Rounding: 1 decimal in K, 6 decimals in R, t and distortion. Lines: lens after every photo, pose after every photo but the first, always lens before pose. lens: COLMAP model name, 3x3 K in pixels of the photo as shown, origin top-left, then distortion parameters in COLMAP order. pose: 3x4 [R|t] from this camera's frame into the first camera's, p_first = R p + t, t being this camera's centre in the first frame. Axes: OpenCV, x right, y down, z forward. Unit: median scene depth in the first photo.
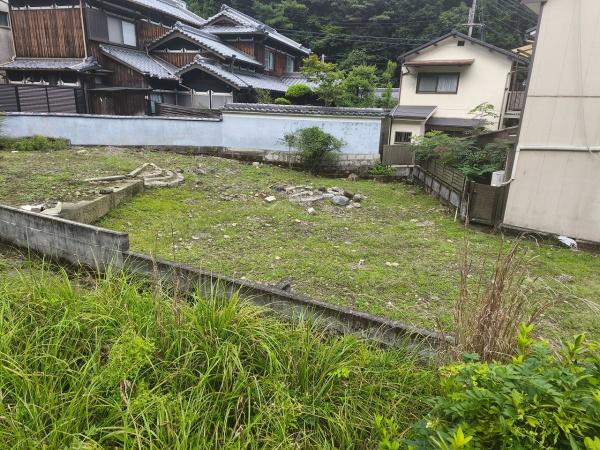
lens RADIAL K [[393.2, 0, 305.9], [0, 393.2, 217.9], [0, 0, 1]] dist [0.071388, -0.053927]
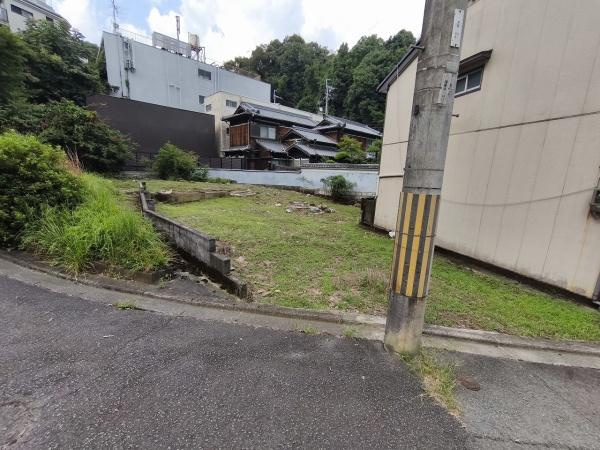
lens RADIAL K [[251.8, 0, 298.5], [0, 251.8, 228.3], [0, 0, 1]] dist [-0.004191, -0.000232]
pose [[0.854081, 0.111184, -0.508118, 0.452769], [-0.150712, 0.987879, -0.037164, 0.068802], [0.497827, 0.108321, 0.860485, -0.013975]]
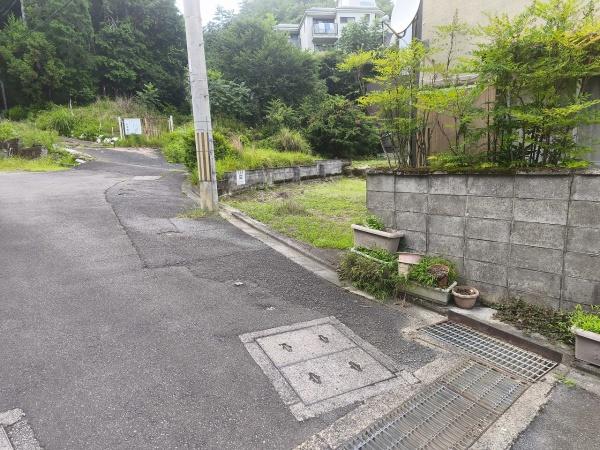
lens RADIAL K [[384.5, 0, 306.4], [0, 384.5, 227.3], [0, 0, 1]] dist [0.044089, -0.001063]
pose [[-0.001465, 0.136971, -0.990574, 0.906013], [-0.238301, 0.961990, 0.133372, 0.053212], [0.971190, 0.236250, 0.031231, 0.261935]]
